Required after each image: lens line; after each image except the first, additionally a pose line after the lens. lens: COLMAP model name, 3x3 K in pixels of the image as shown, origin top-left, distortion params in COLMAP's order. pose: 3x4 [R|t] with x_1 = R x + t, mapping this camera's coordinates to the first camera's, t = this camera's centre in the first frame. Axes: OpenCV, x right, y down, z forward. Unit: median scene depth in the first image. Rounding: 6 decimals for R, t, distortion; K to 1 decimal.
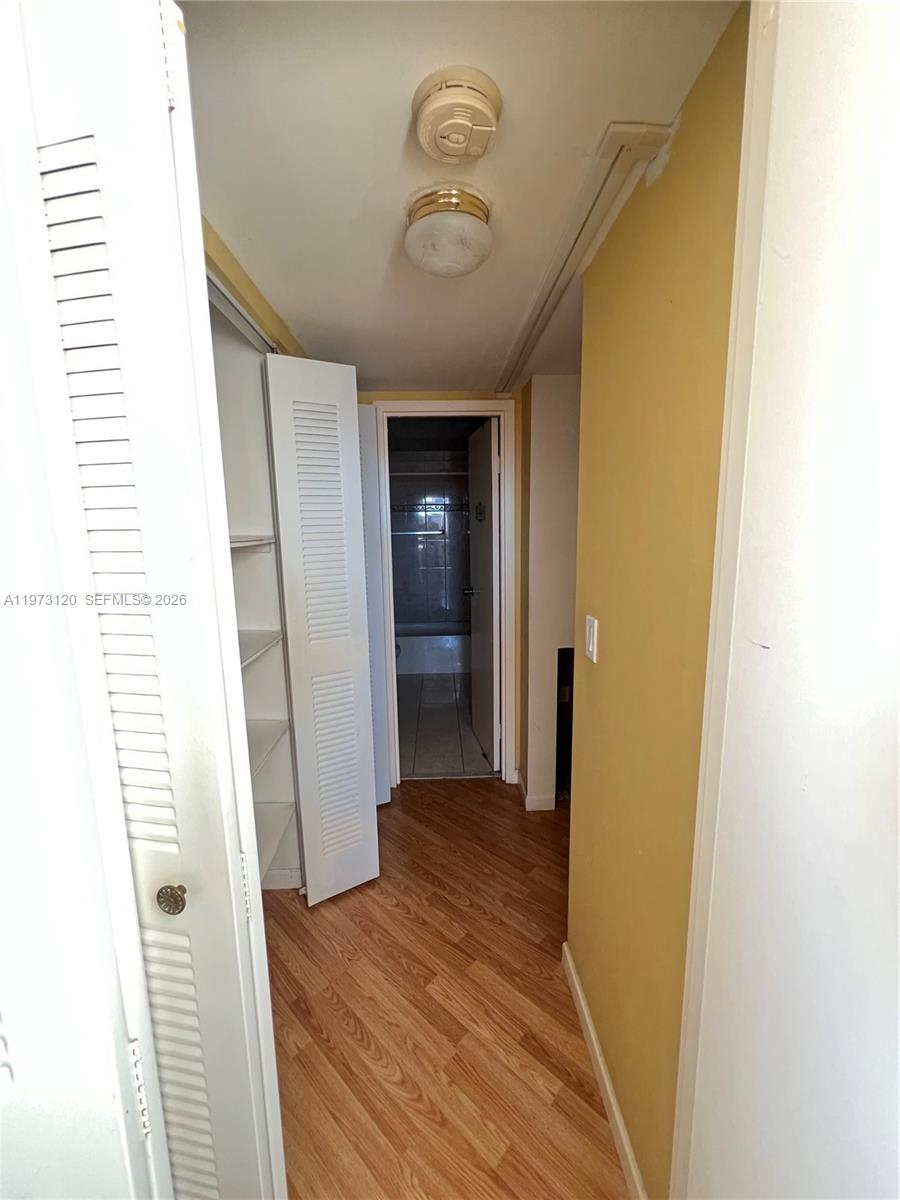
lens RADIAL K [[478.1, 0, 451.5], [0, 478.1, 598.2], [0, 0, 1]] dist [-0.001695, -0.000049]
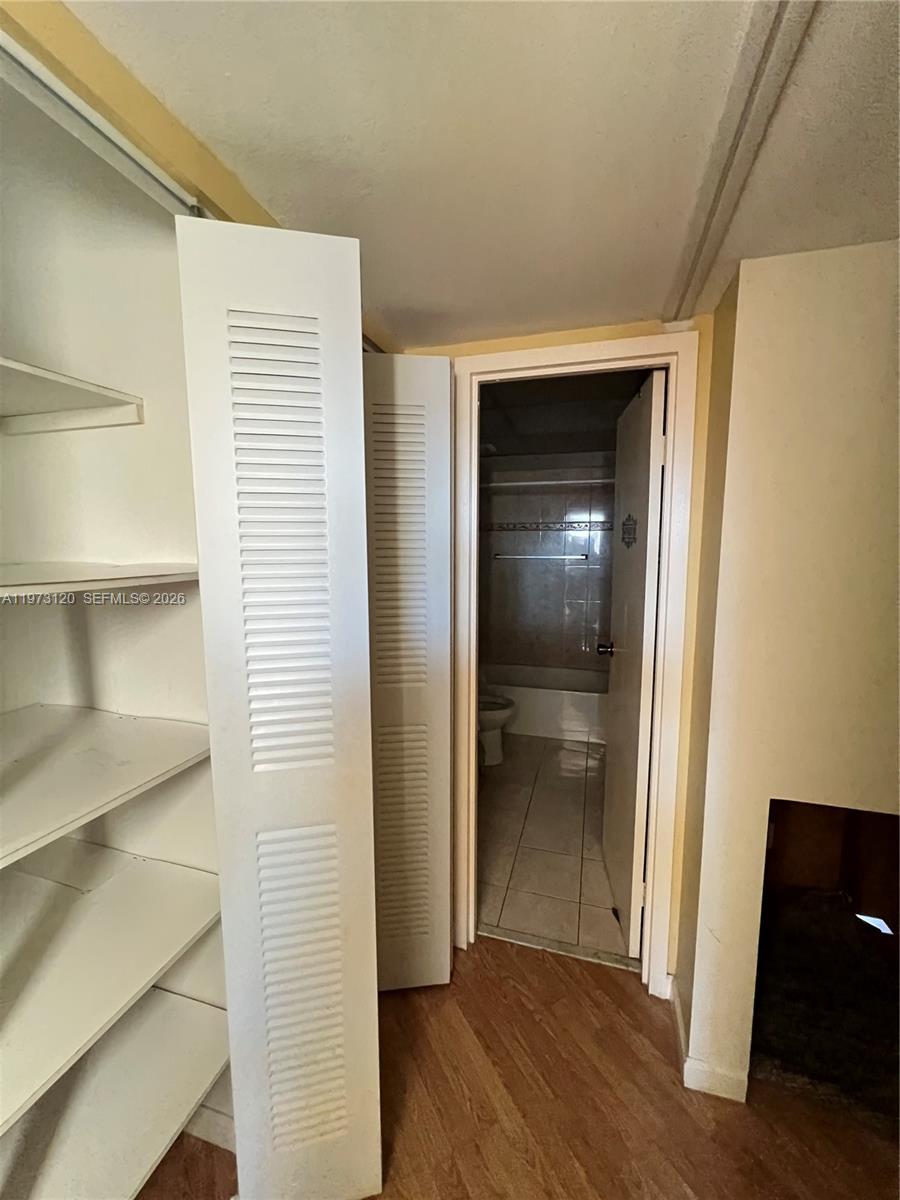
lens RADIAL K [[478.1, 0, 451.5], [0, 478.1, 598.2], [0, 0, 1]] dist [-0.001695, -0.000049]
pose [[0.948717, 0.052288, -0.311773, 0.046015], [-0.065035, 0.997413, -0.030623, -0.064042], [0.309365, 0.049329, 0.949663, 0.377316]]
